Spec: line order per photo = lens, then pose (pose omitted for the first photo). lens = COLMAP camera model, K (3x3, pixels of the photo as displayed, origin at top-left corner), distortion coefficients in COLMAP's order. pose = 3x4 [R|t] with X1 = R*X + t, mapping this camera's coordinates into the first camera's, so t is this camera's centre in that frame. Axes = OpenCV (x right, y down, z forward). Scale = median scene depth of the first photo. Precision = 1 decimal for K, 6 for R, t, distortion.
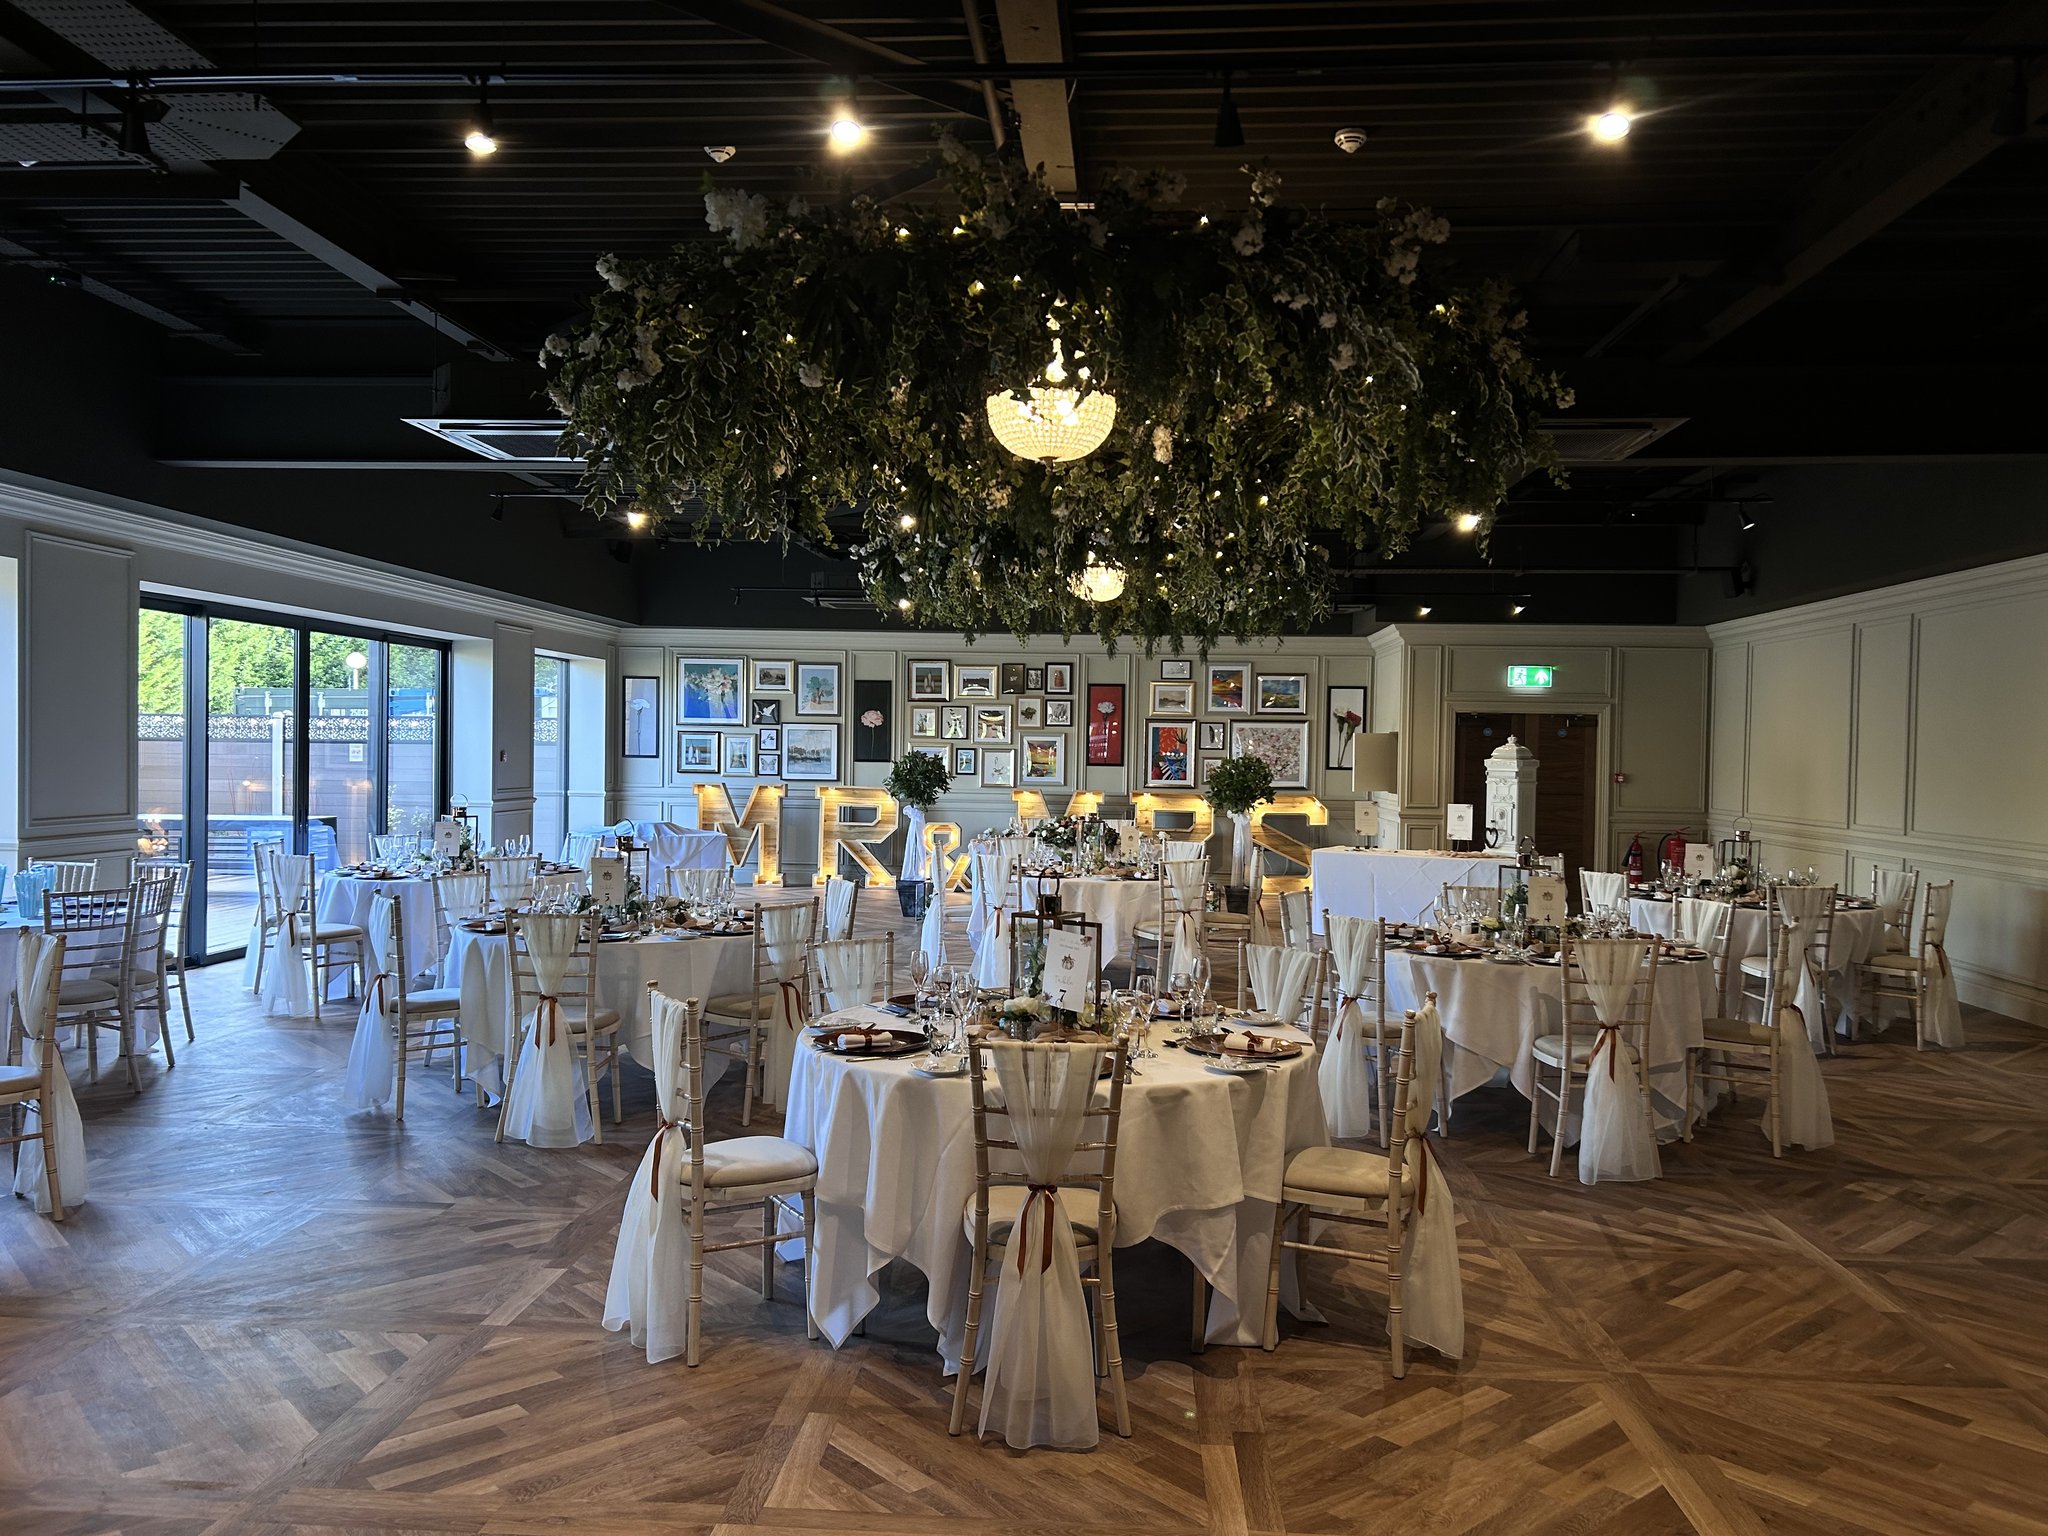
lens RADIAL K [[1536.3, 0, 1022.6], [0, 1536.3, 774.1], [0, 0, 1]] dist [0.052659, -0.068200]
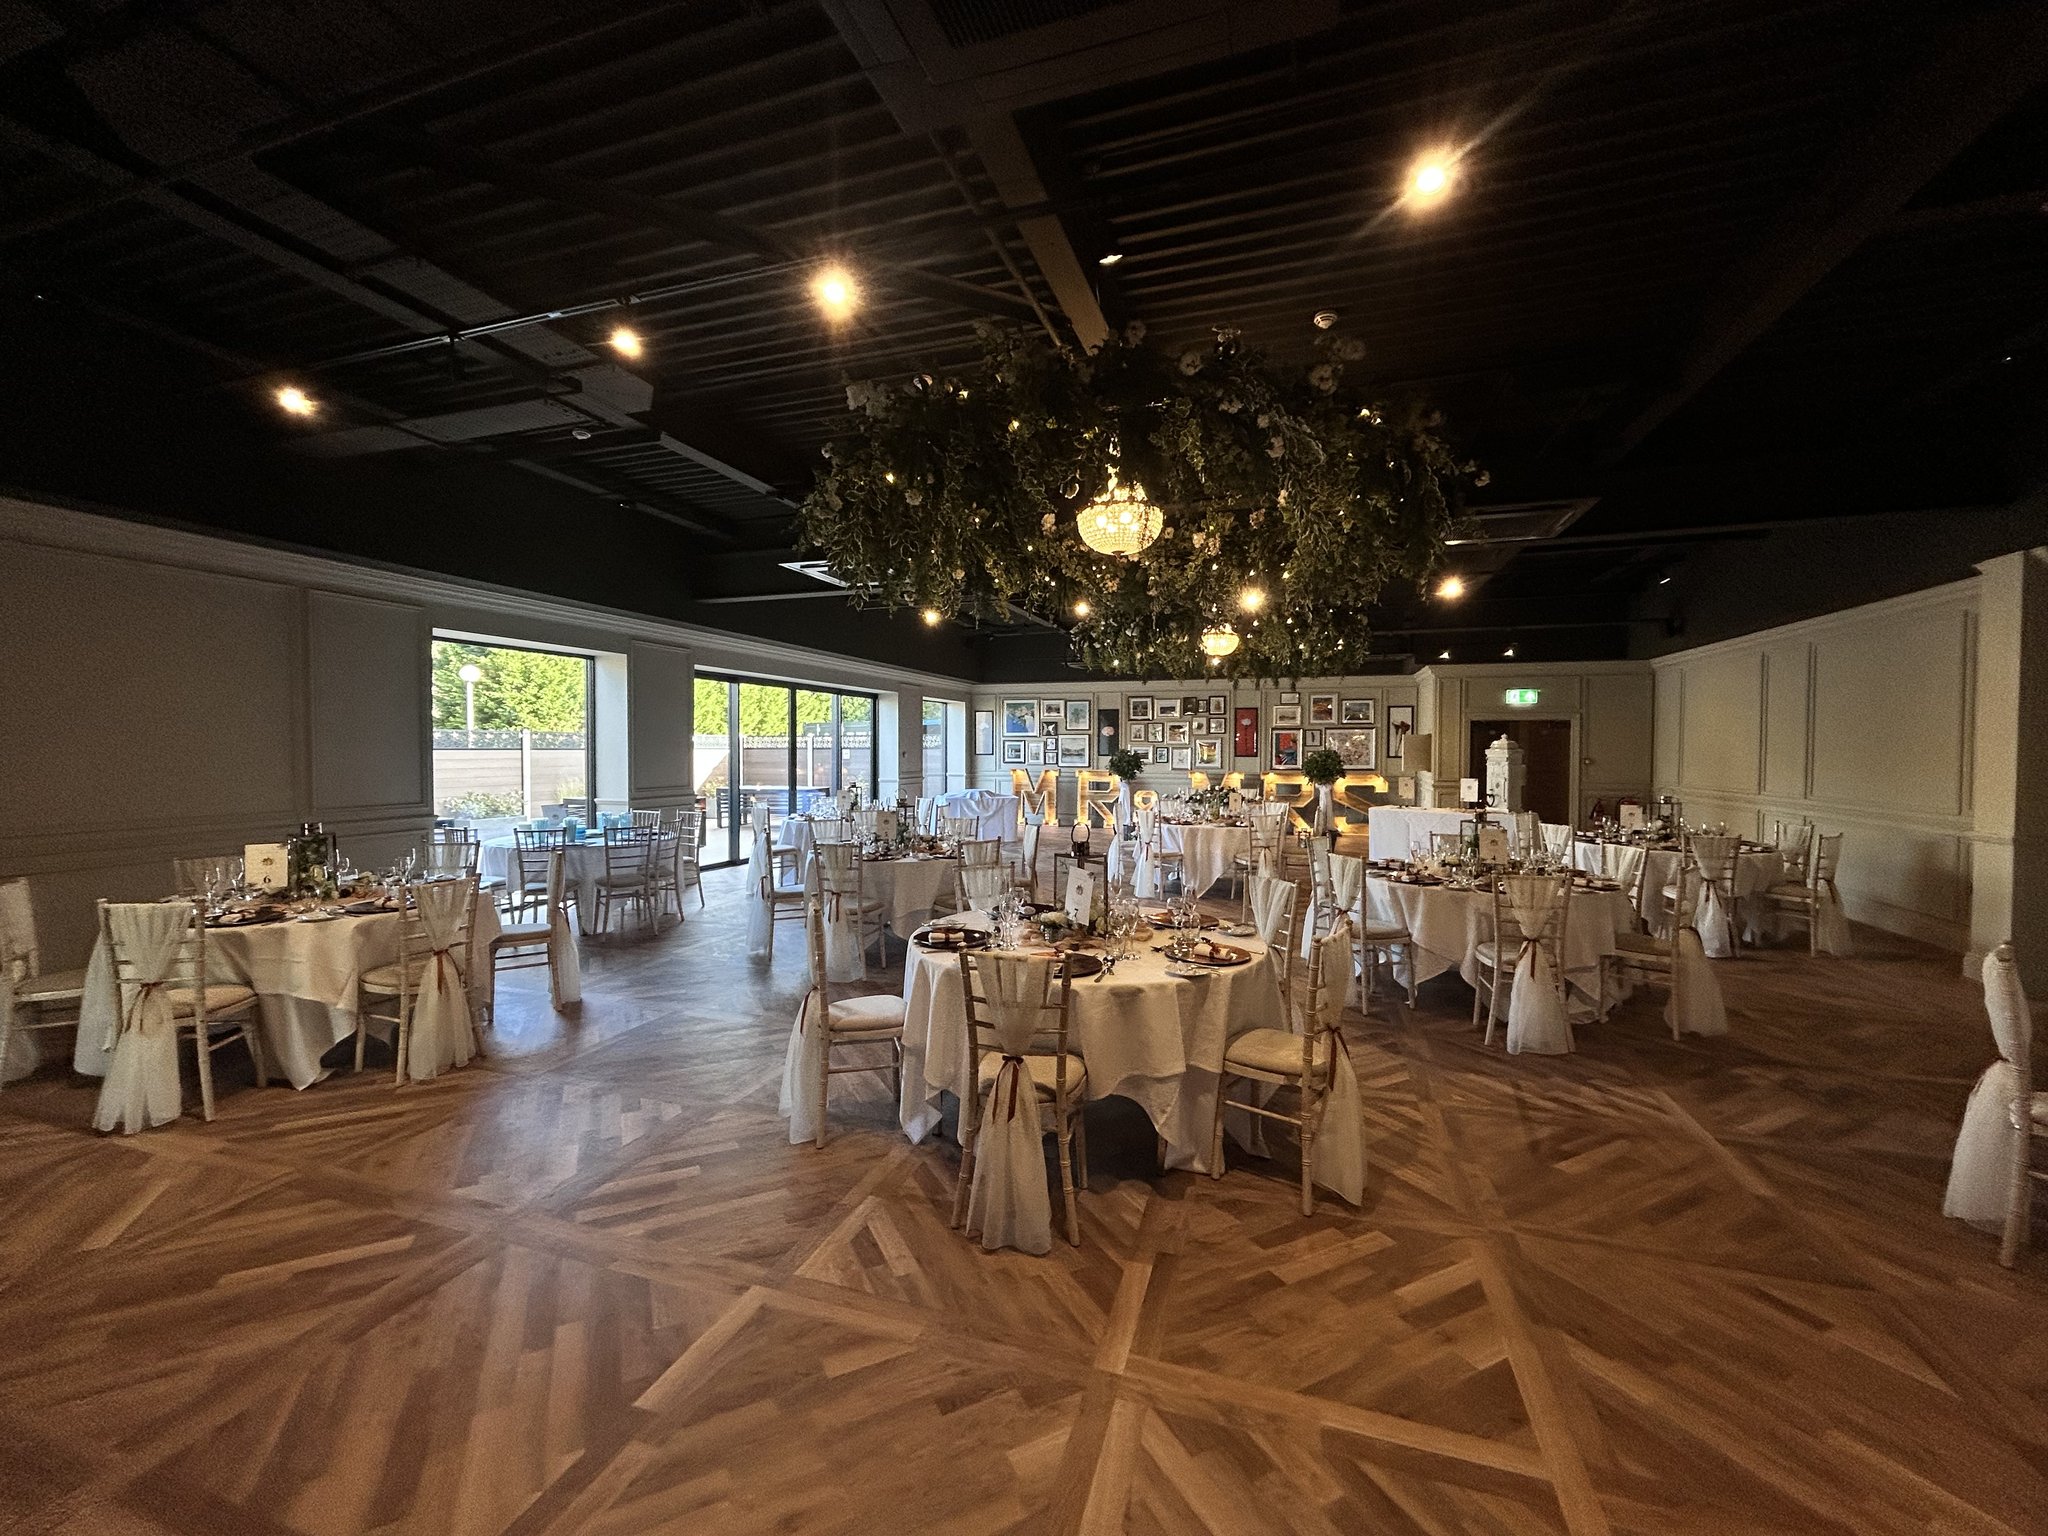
lens RADIAL K [[828.0, 0, 1020.2], [0, 828.0, 764.5], [0, 0, 1]] dist [-0.005214, 0.001122]
pose [[0.967928, -0.007710, -0.251109, 0.110678], [0.007854, 0.999969, -0.000427, 0.004169], [0.251104, -0.001559, 0.967959, 0.156596]]
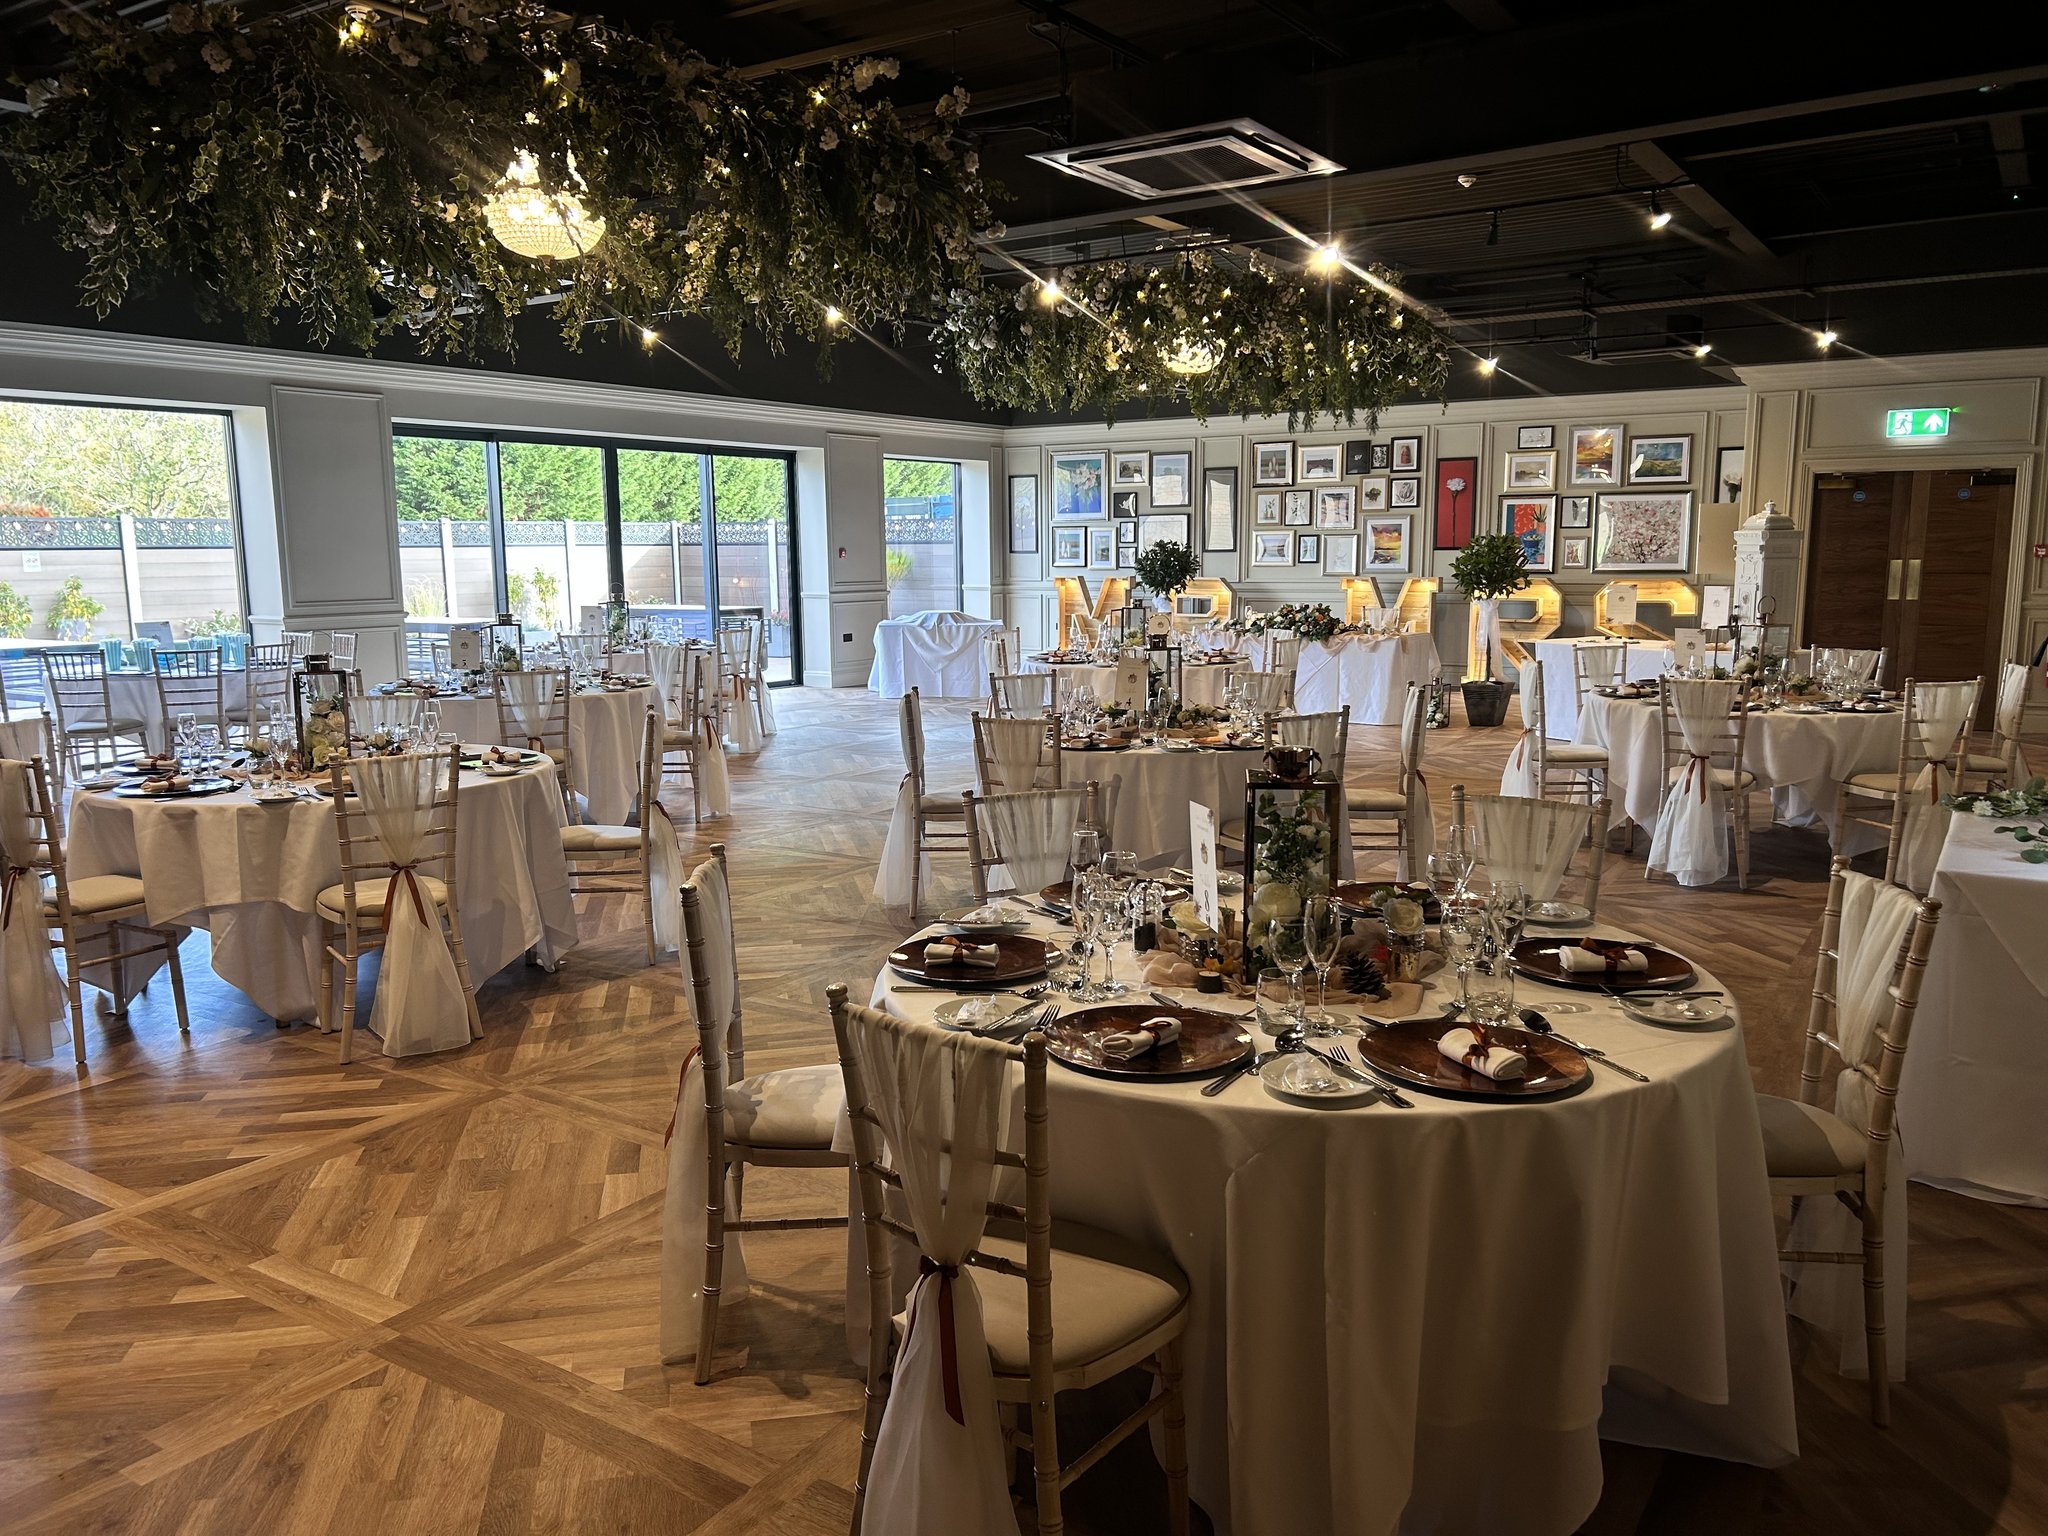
lens RADIAL K [[1536.3, 0, 998.6], [0, 1536.3, 778.0], [0, 0, 1]] dist [0.052659, -0.068200]
pose [[0.868626, 0.052596, -0.492670, 0.736038], [0.013022, 0.991583, 0.128817, 0.018904], [0.495298, -0.118309, 0.860629, 0.157728]]
